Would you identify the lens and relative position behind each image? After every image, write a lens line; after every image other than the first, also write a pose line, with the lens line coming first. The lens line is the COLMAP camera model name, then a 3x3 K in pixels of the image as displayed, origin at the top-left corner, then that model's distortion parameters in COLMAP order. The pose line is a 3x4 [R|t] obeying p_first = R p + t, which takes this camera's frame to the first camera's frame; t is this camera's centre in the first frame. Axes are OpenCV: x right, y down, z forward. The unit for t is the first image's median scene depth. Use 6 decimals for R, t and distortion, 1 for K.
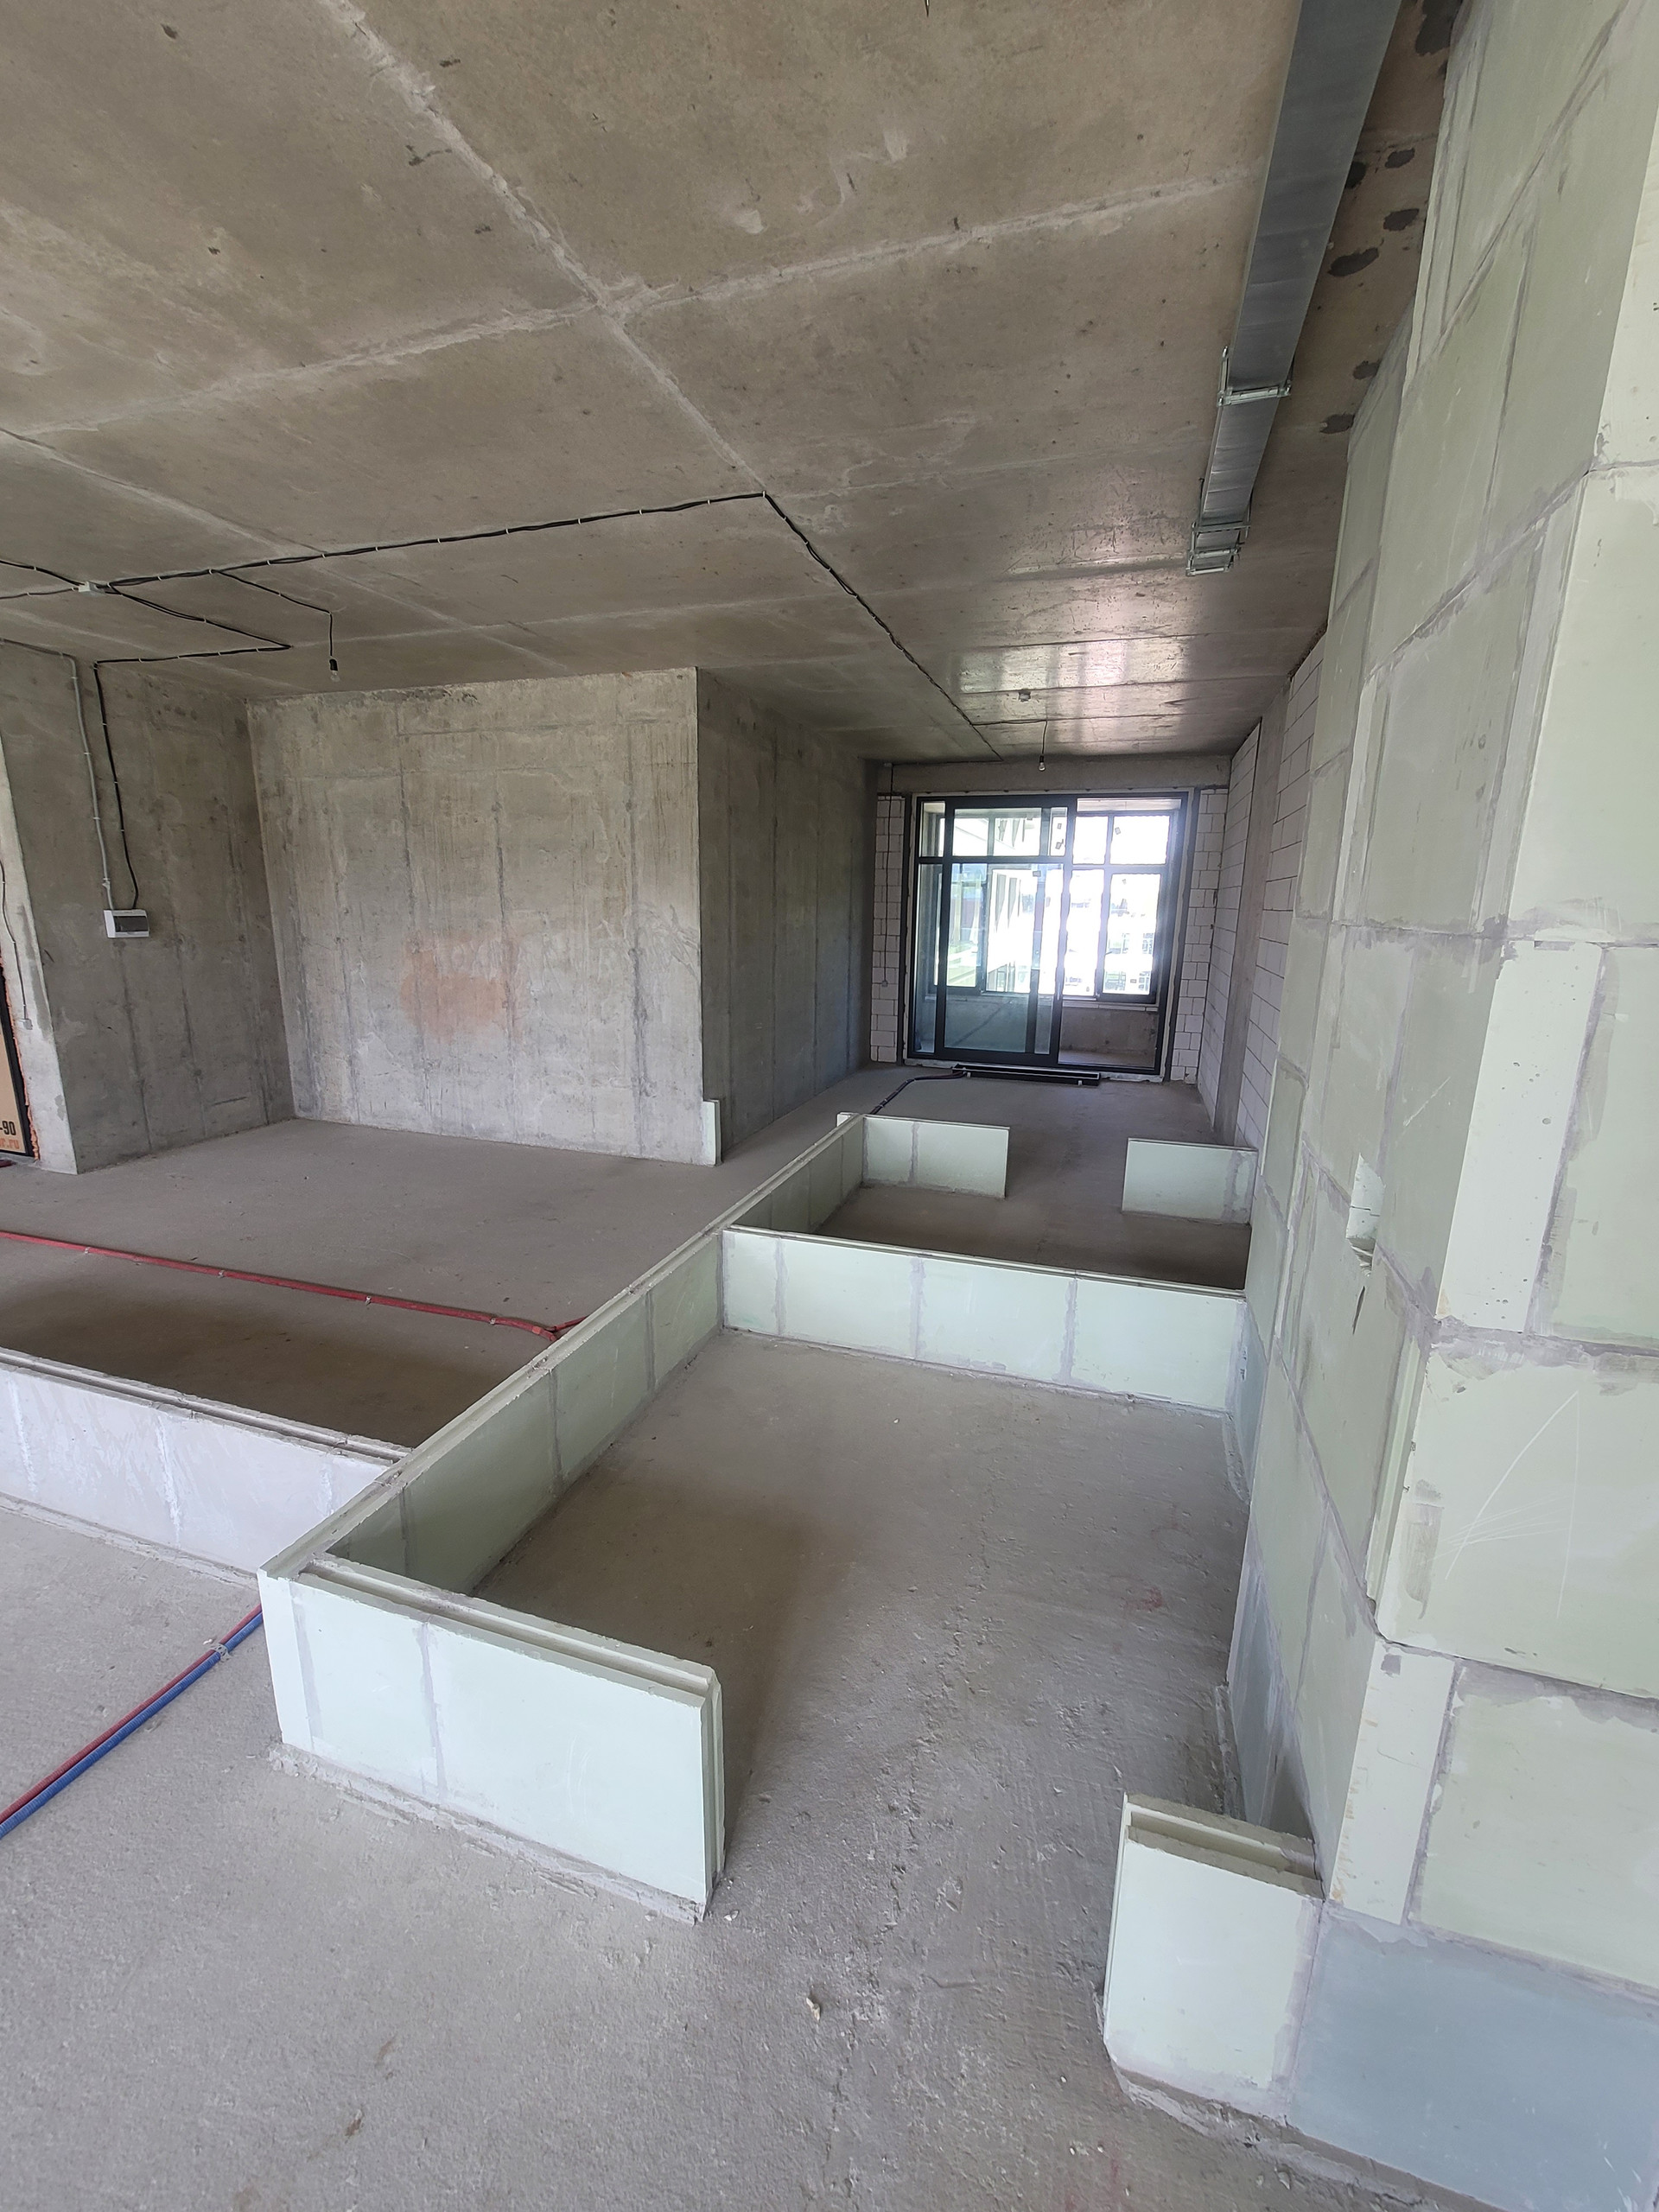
lens RADIAL K [[893.2, 0, 829.5], [0, 893.2, 1106.0], [0, 0, 1]] dist [-0.002465, -0.000088]
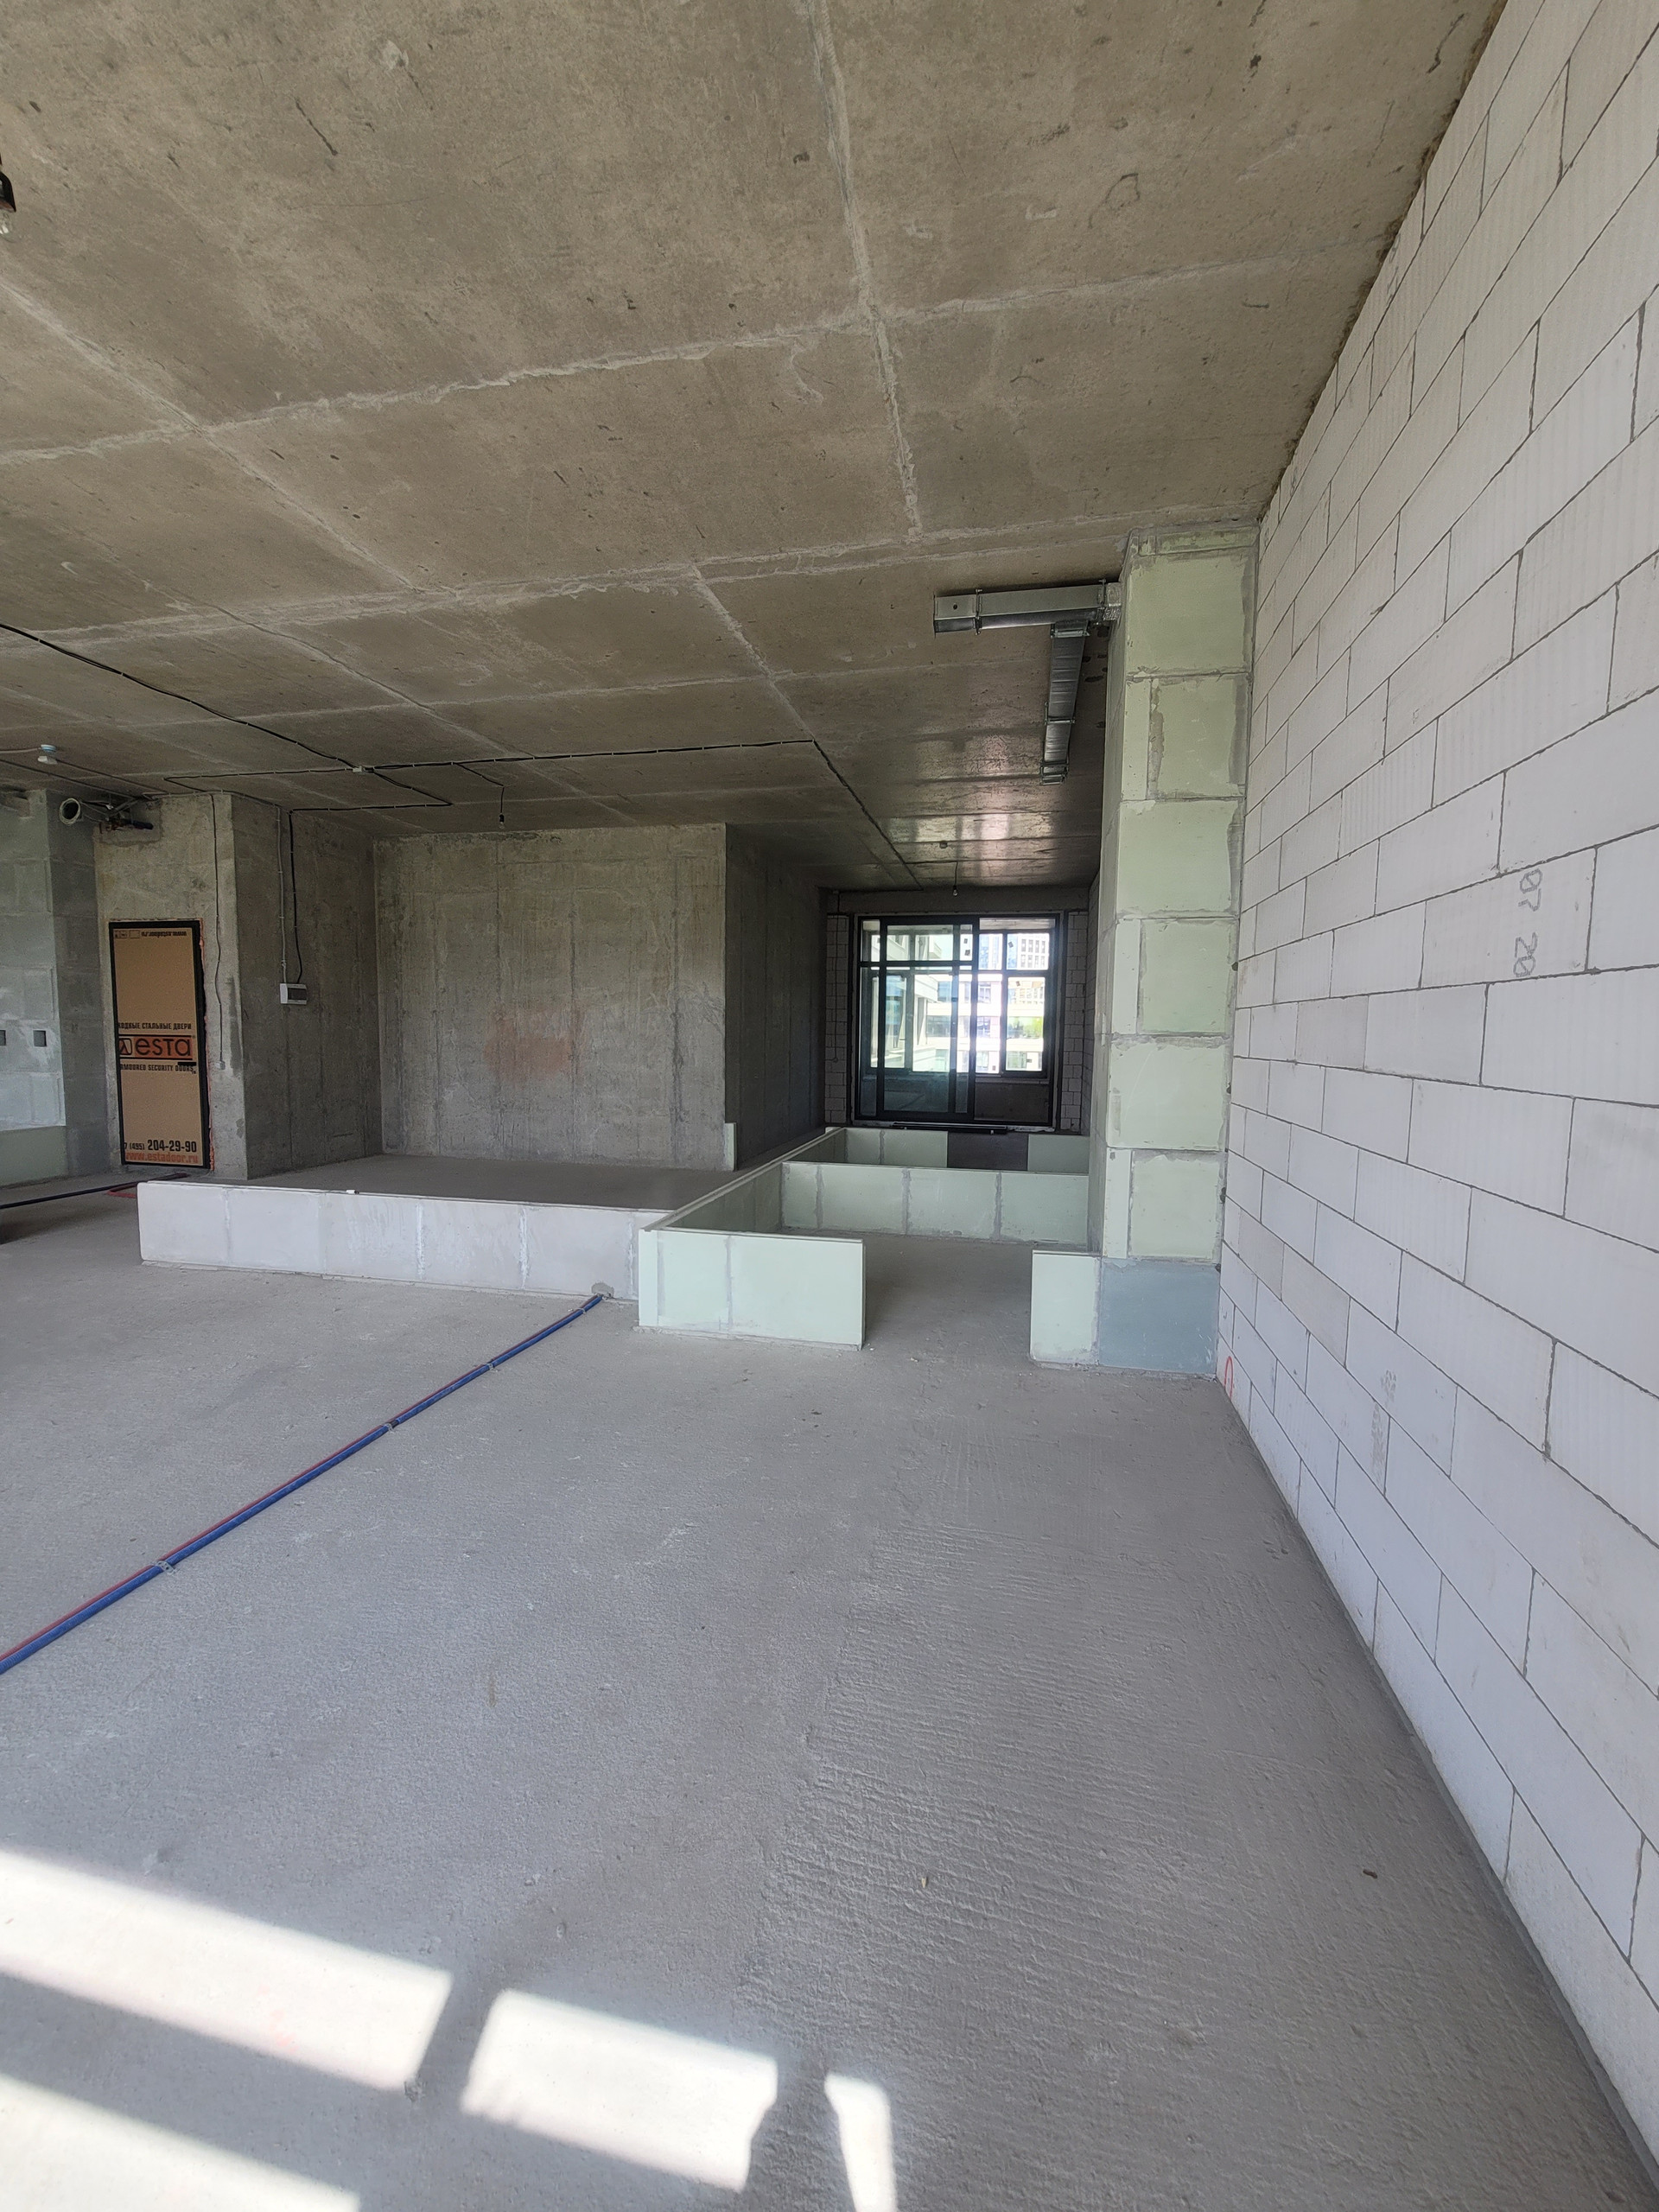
lens RADIAL K [[901.9, 0, 829.5], [0, 901.9, 1106.0], [0, 0, 1]] dist [0.000441, 0.000007]
pose [[0.994673, -0.011470, 0.102438, -0.119270], [0.025823, 0.989828, -0.139908, 0.159904], [-0.099791, 0.141808, 0.984851, -0.362948]]
